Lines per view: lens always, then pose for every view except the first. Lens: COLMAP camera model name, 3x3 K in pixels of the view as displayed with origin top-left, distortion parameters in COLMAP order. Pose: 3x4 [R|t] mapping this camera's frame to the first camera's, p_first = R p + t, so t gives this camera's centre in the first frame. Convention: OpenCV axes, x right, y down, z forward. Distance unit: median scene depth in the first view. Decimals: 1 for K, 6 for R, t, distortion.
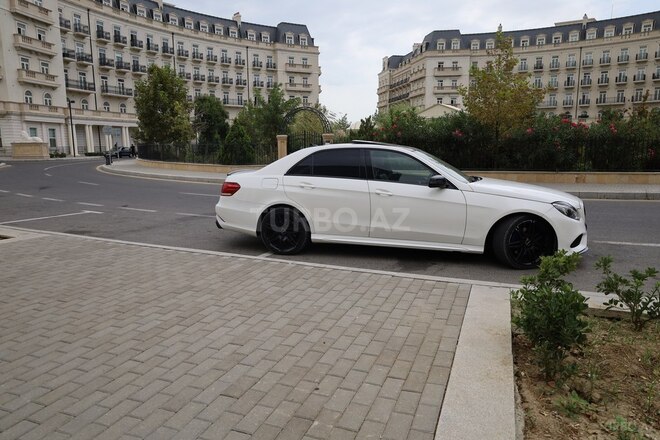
lens RADIAL K [[445.0, 0, 332.0], [0, 445.0, 224.2], [0, 0, 1]] dist [-0.020609, 0.006377]
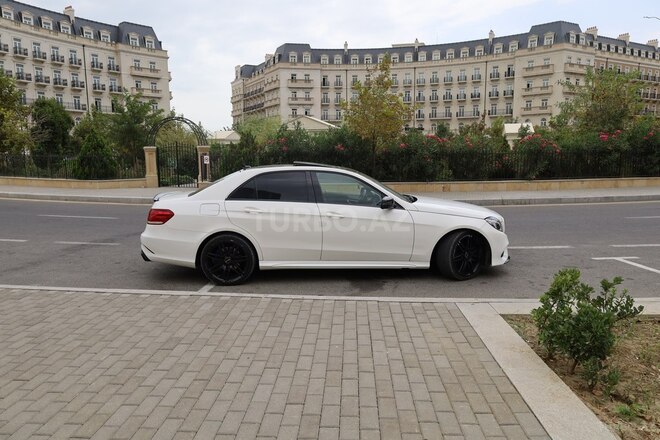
lens RADIAL K [[445.0, 0, 332.8], [0, 445.0, 223.8], [0, 0, 1]] dist [-0.020609, 0.006377]
pose [[0.948027, -0.047047, 0.314693, -0.015808], [0.053171, 0.998526, -0.010900, -0.003143], [-0.313716, 0.027066, 0.949131, 0.004135]]
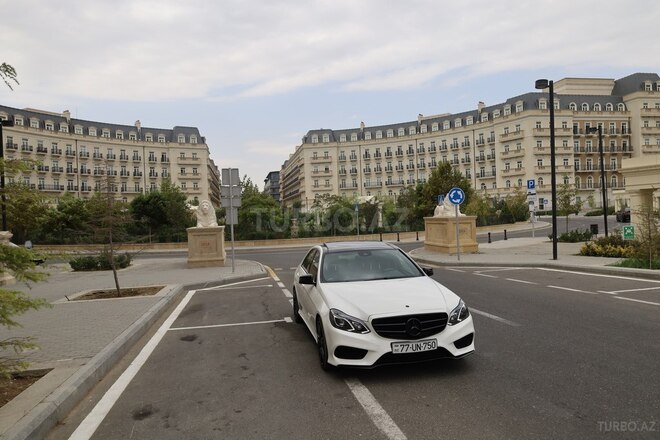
lens RADIAL K [[445.0, 0, 329.2], [0, 445.0, 224.1], [0, 0, 1]] dist [-0.020609, 0.006377]
pose [[0.999110, -0.025946, 0.033248, 0.422932], [0.030941, 0.986662, -0.159816, 0.055166], [-0.028658, 0.160702, 0.986587, -0.334631]]
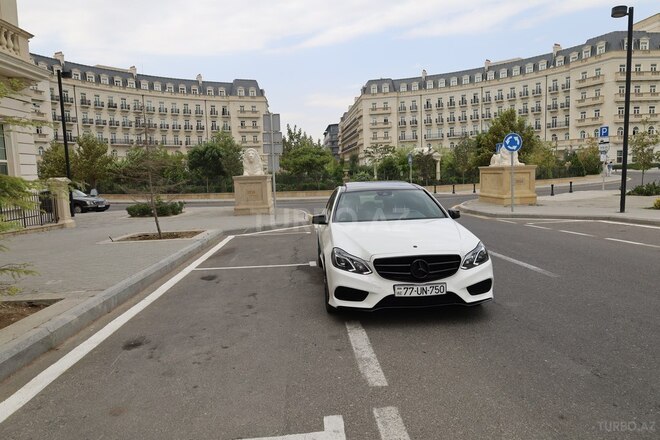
lens RADIAL K [[445.0, 0, 327.4], [0, 445.0, 222.9], [0, 0, 1]] dist [-0.020609, 0.006377]
pose [[0.994605, -0.011166, -0.103133, 0.426618], [0.004843, 0.998104, -0.061364, 0.056222], [0.103623, 0.060533, 0.992773, -0.331867]]
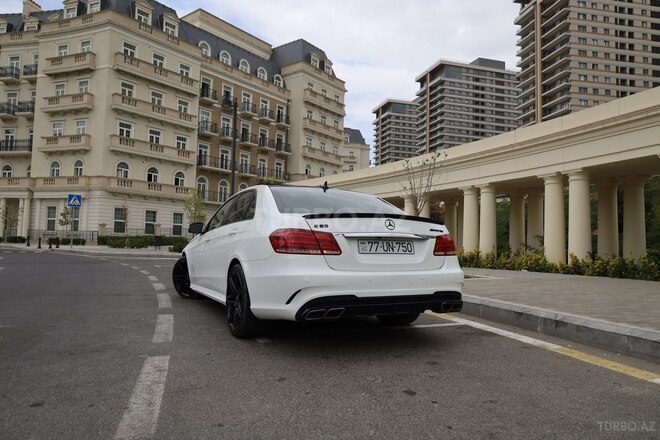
lens RADIAL K [[445.0, 0, 334.9], [0, 445.0, 220.2], [0, 0, 1]] dist [-0.020609, 0.006377]
pose [[0.718800, 0.075818, 0.691070, 0.993029], [0.085992, 0.976706, -0.196597, -0.074709], [-0.689878, 0.200741, 0.695537, 0.459237]]
